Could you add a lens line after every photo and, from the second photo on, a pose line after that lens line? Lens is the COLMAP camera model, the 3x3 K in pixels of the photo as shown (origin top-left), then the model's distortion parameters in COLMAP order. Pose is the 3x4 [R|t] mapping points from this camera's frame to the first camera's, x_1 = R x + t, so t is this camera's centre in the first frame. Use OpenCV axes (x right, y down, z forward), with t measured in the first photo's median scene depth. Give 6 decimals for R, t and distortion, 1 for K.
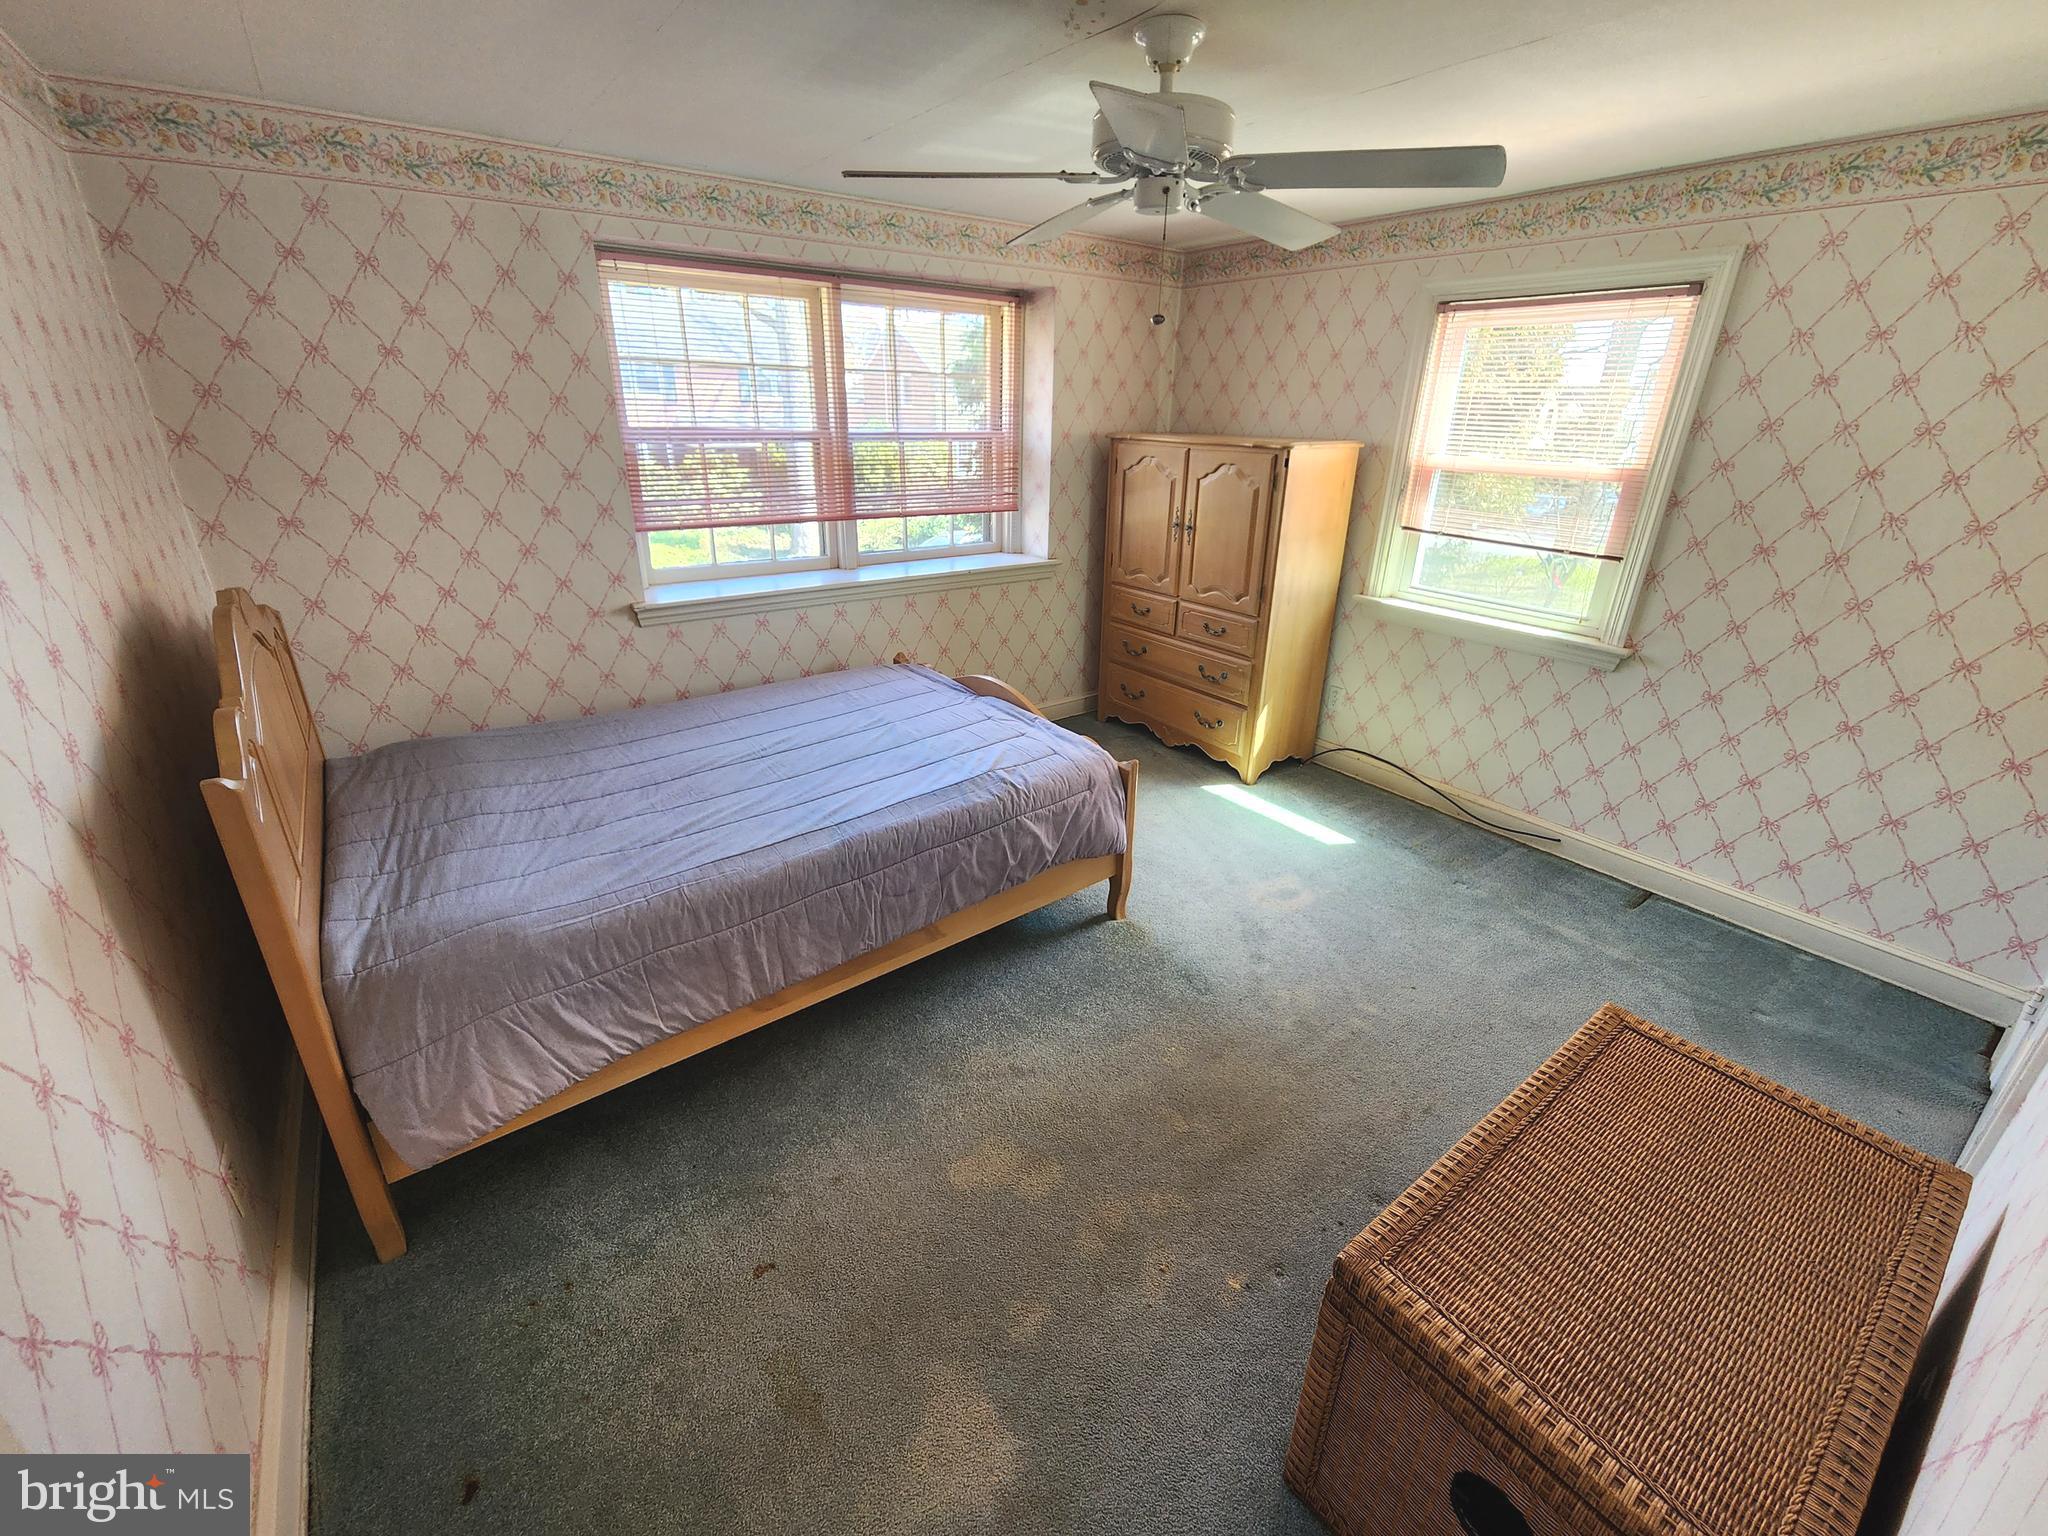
lens RADIAL K [[845.1, 0, 1020.9], [0, 845.1, 764.8], [0, 0, 1]] dist [0.002768, -0.001713]
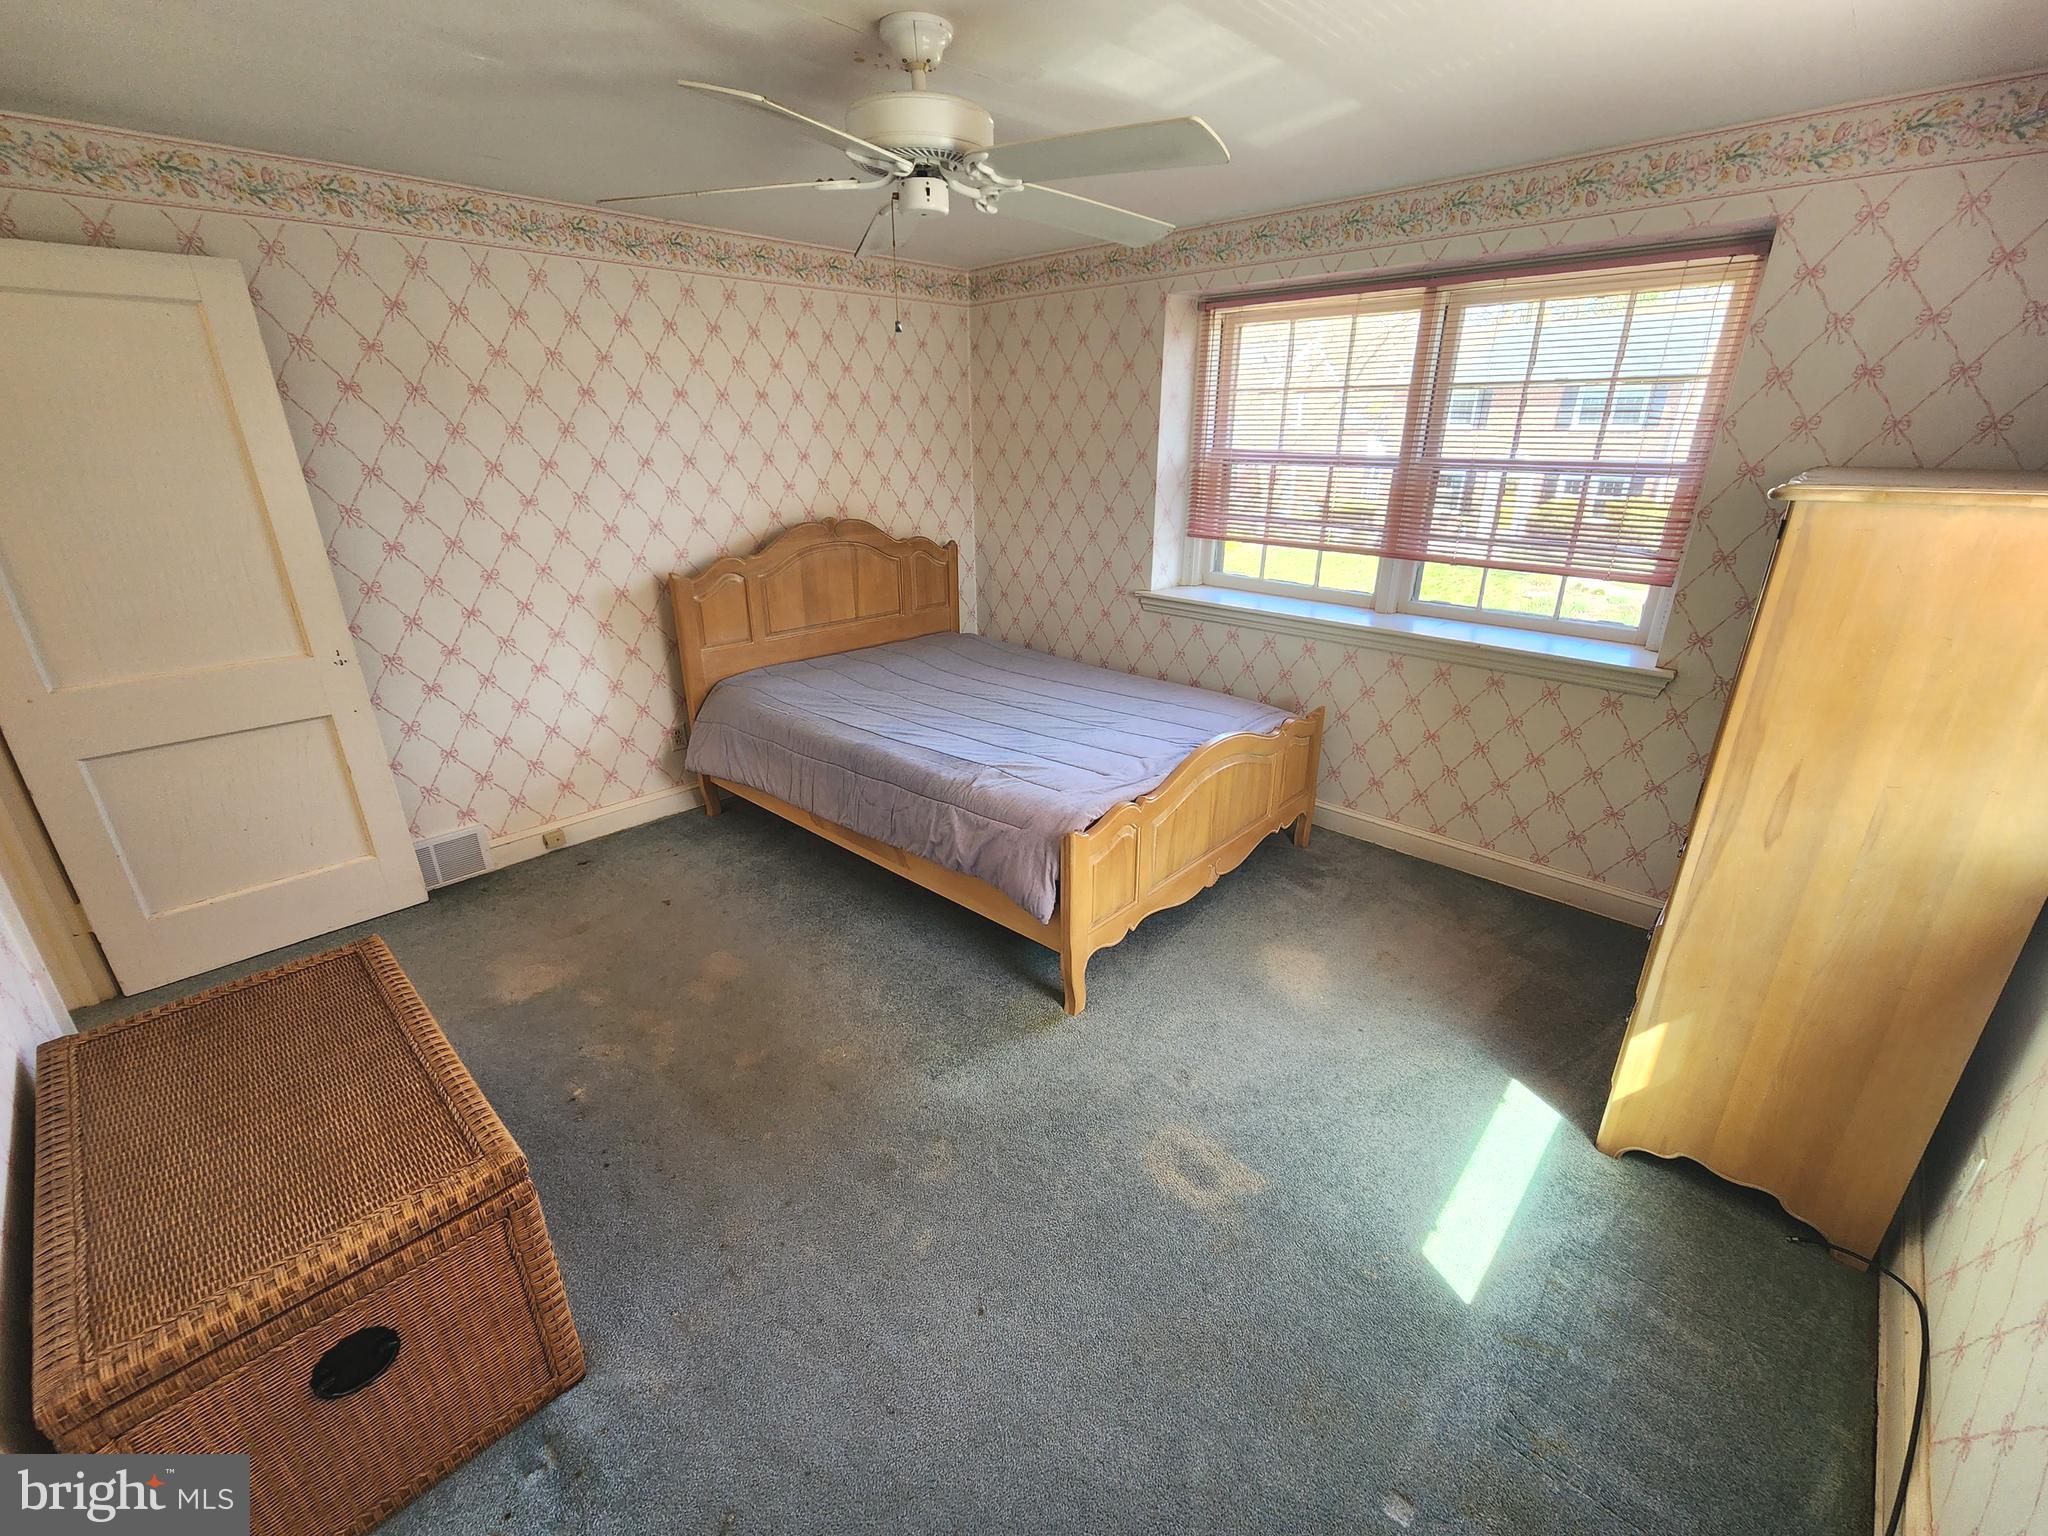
lens RADIAL K [[845.1, 0, 1024.4], [0, 845.1, 762.5], [0, 0, 1]] dist [0.002768, -0.001713]
pose [[0.174061, 0.343913, -0.922728, 0.723220], [-0.382881, 0.886938, 0.258348, -0.218672], [0.907251, 0.308327, 0.286059, 0.568193]]
